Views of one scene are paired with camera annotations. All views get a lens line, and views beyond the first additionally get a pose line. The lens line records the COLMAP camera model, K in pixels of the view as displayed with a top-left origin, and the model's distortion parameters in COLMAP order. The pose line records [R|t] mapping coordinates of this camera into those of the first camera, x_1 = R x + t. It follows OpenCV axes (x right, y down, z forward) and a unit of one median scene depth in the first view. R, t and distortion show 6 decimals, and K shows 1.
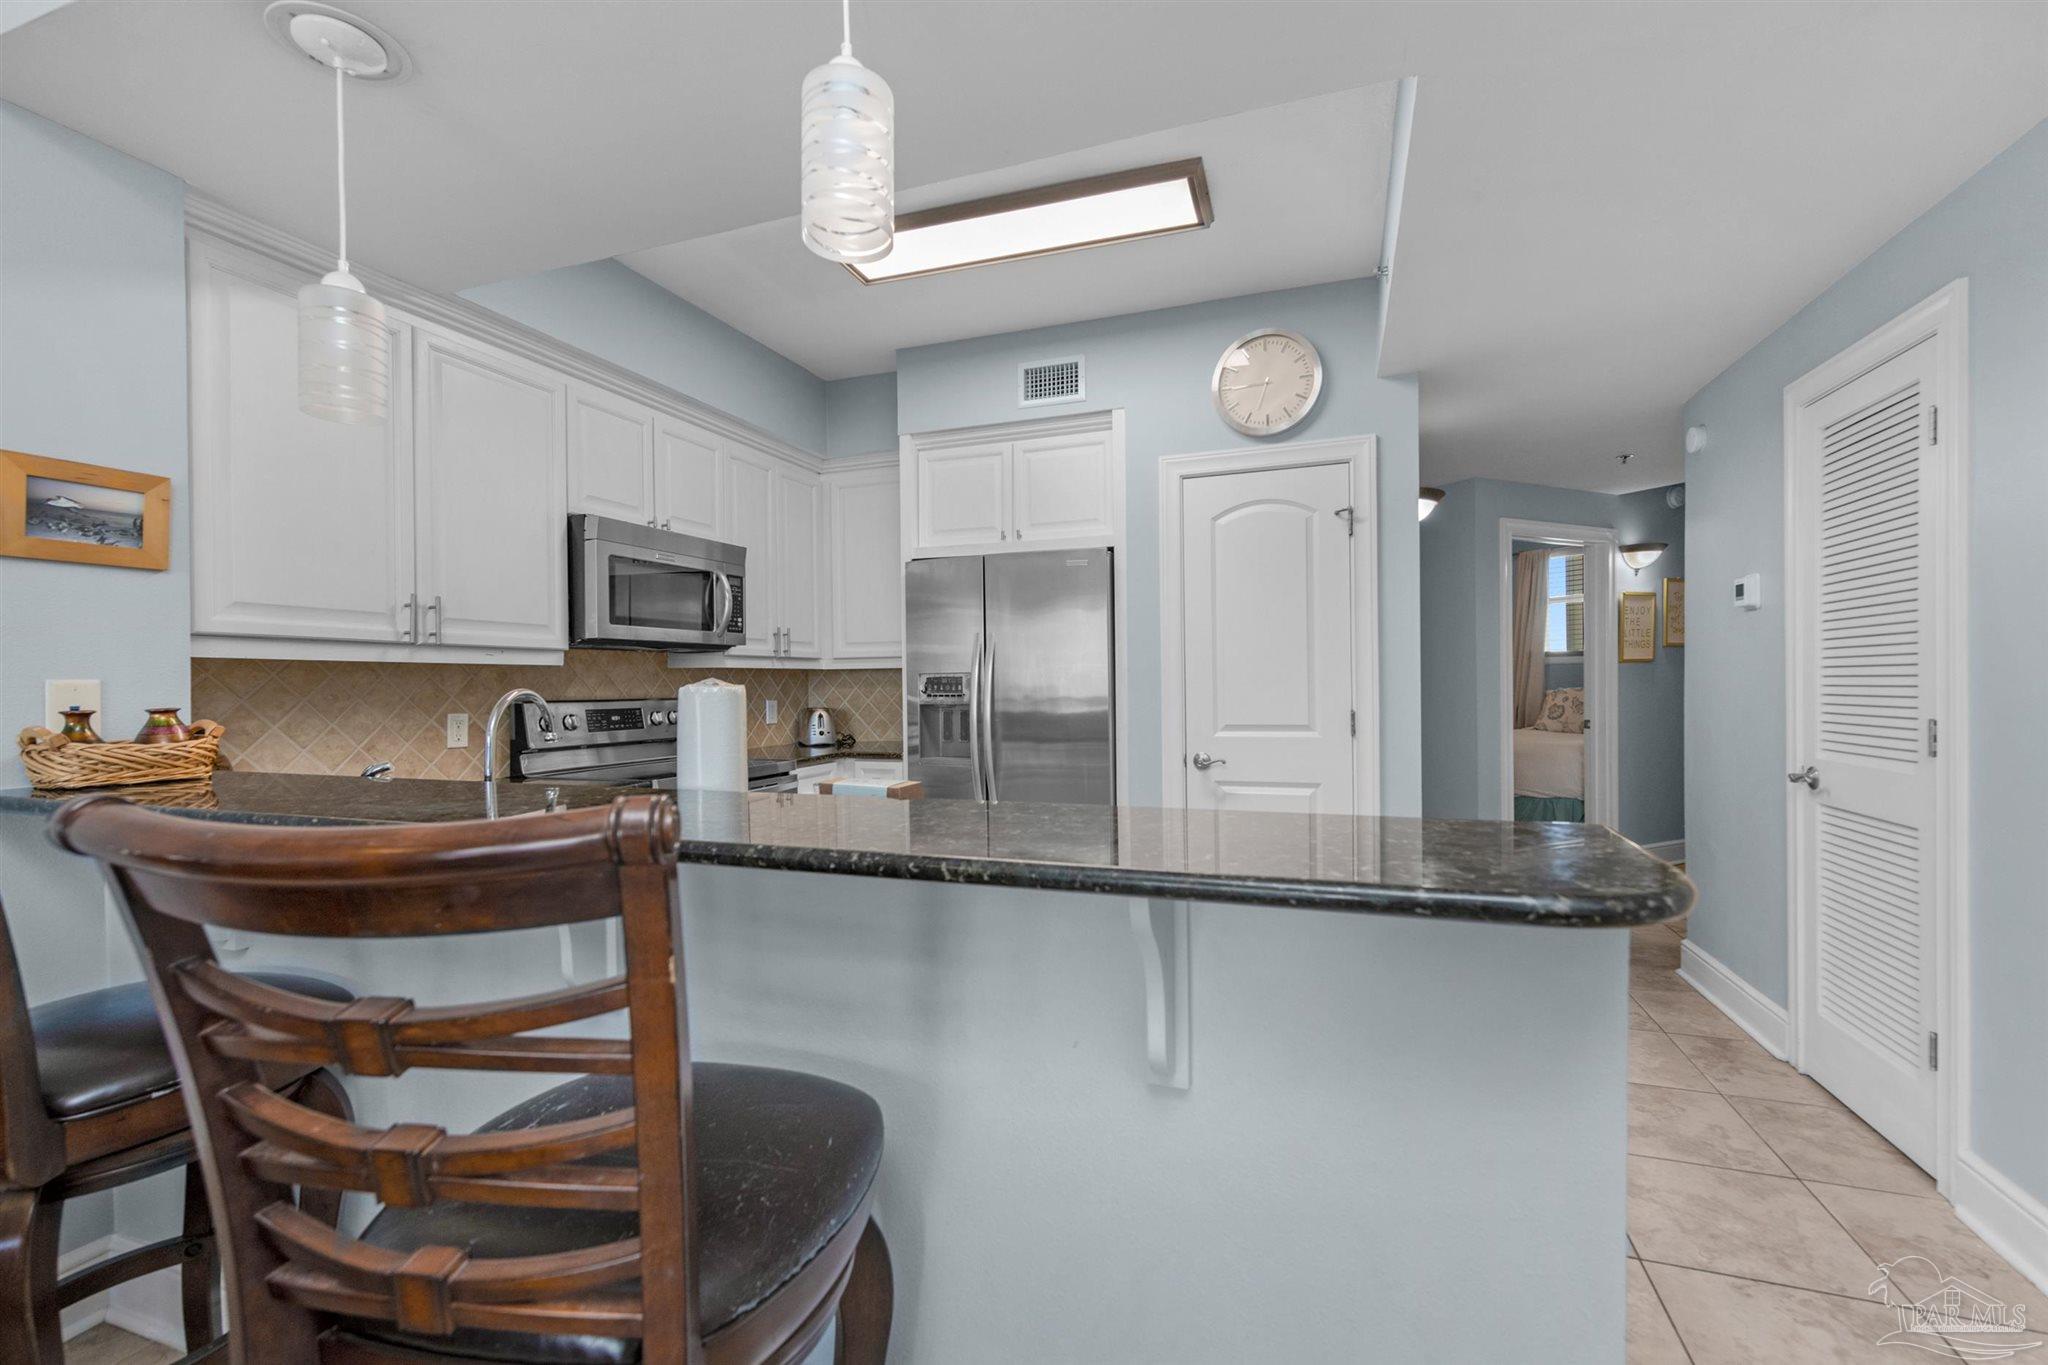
lens RADIAL K [[818.0, 0, 1034.1], [0, 818.0, 685.6], [0, 0, 1]] dist [0.006499, -0.000375]
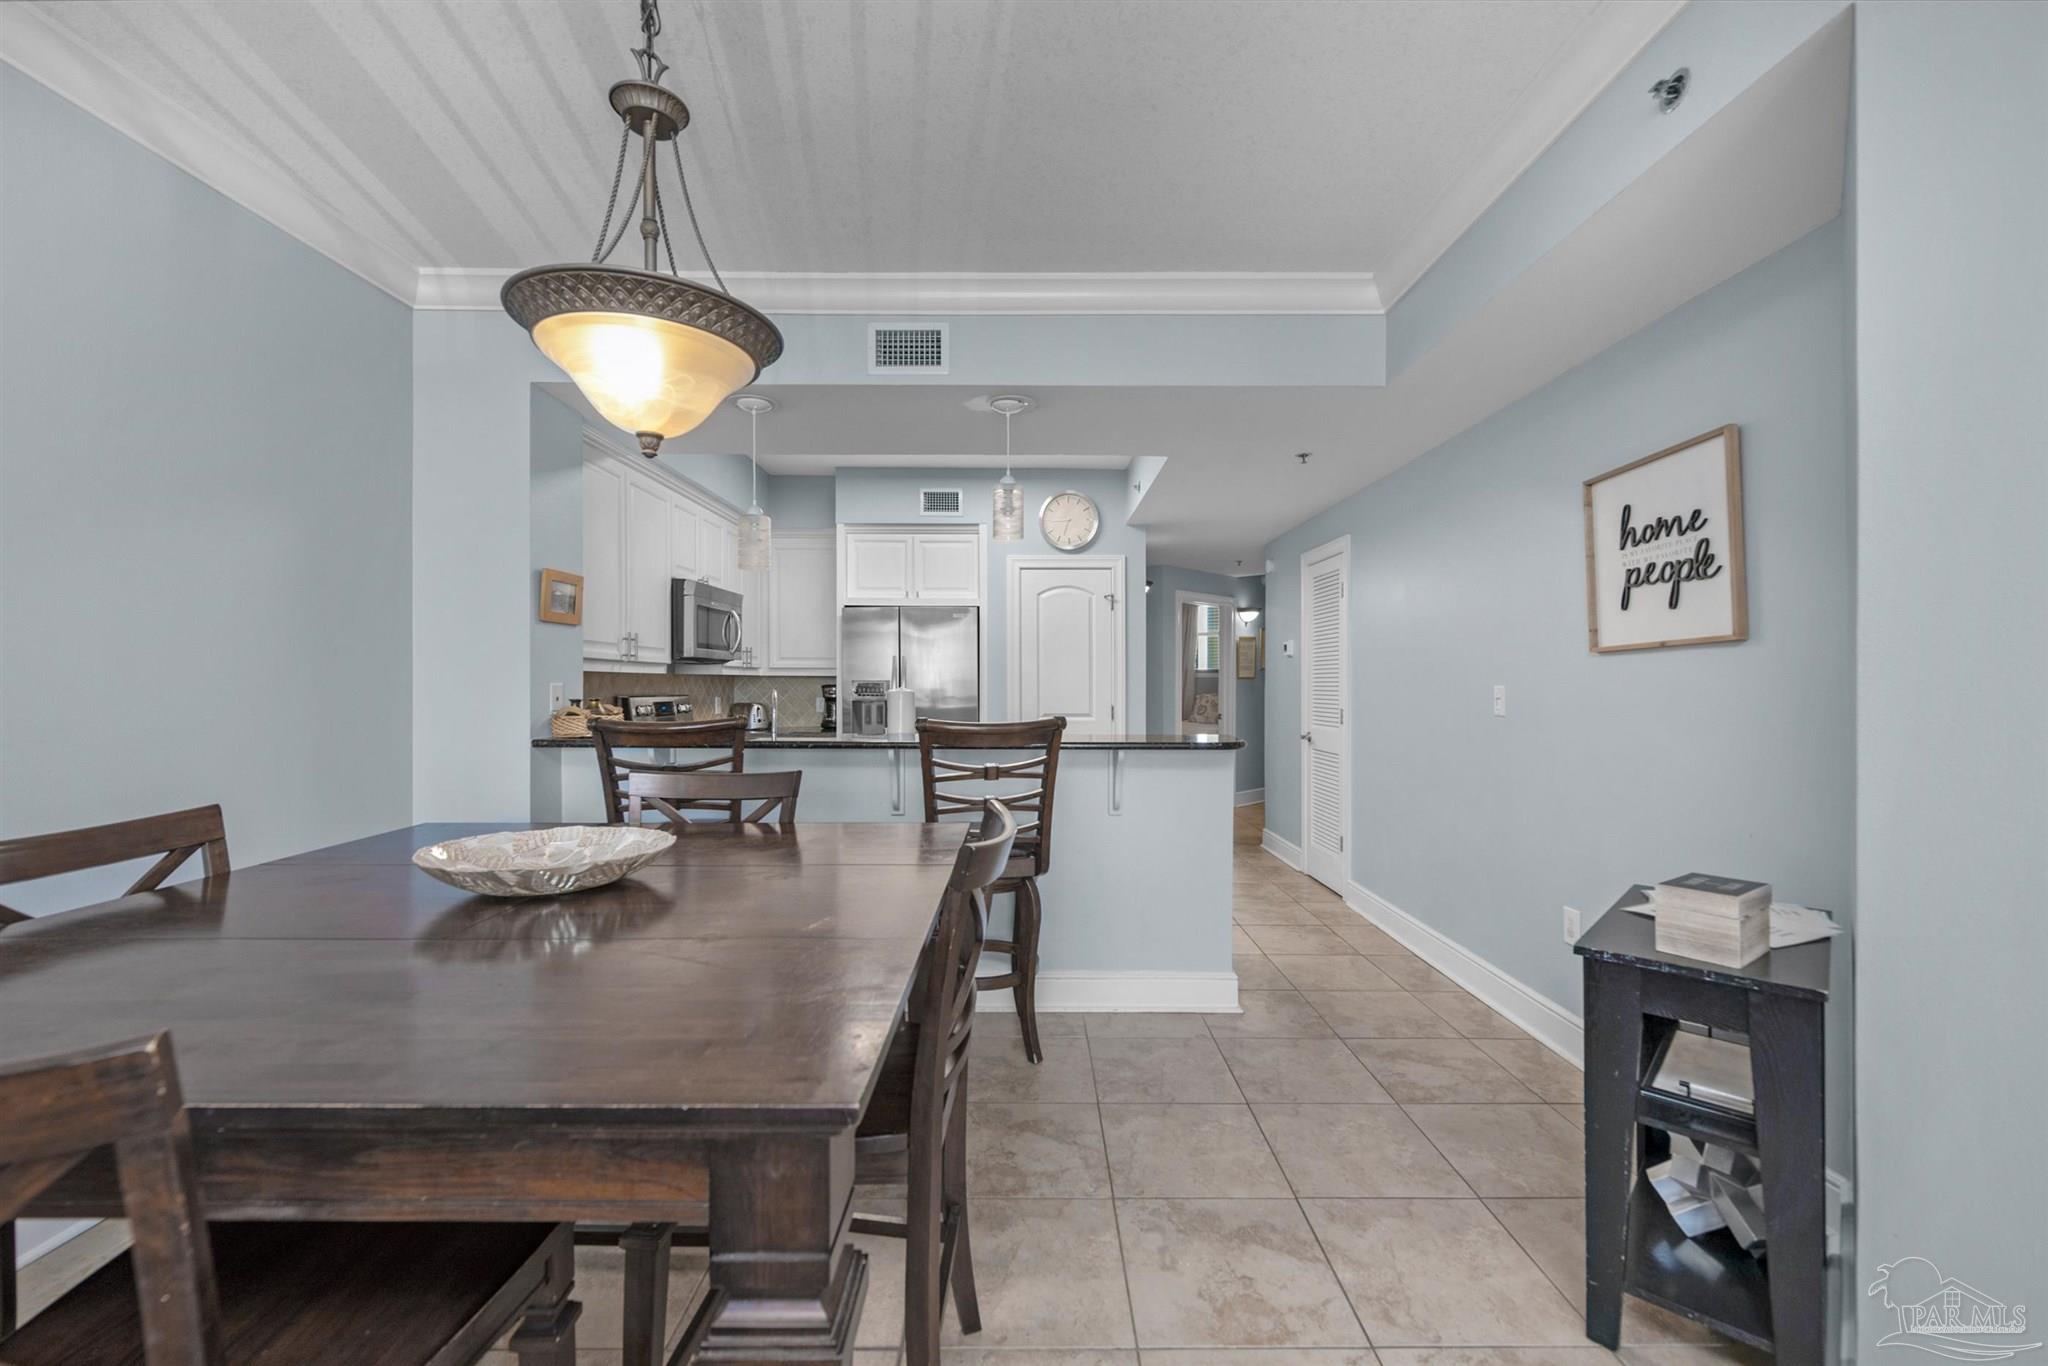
lens RADIAL K [[804.3, 0, 1025.5], [0, 804.3, 678.7], [0, 0, 1]] dist [0.001444, -0.000064]
pose [[0.936647, 0.015246, 0.349943, -0.386845], [-0.011643, 0.999855, -0.012396, -0.003478], [-0.350082, 0.007537, 0.936689, -0.565952]]
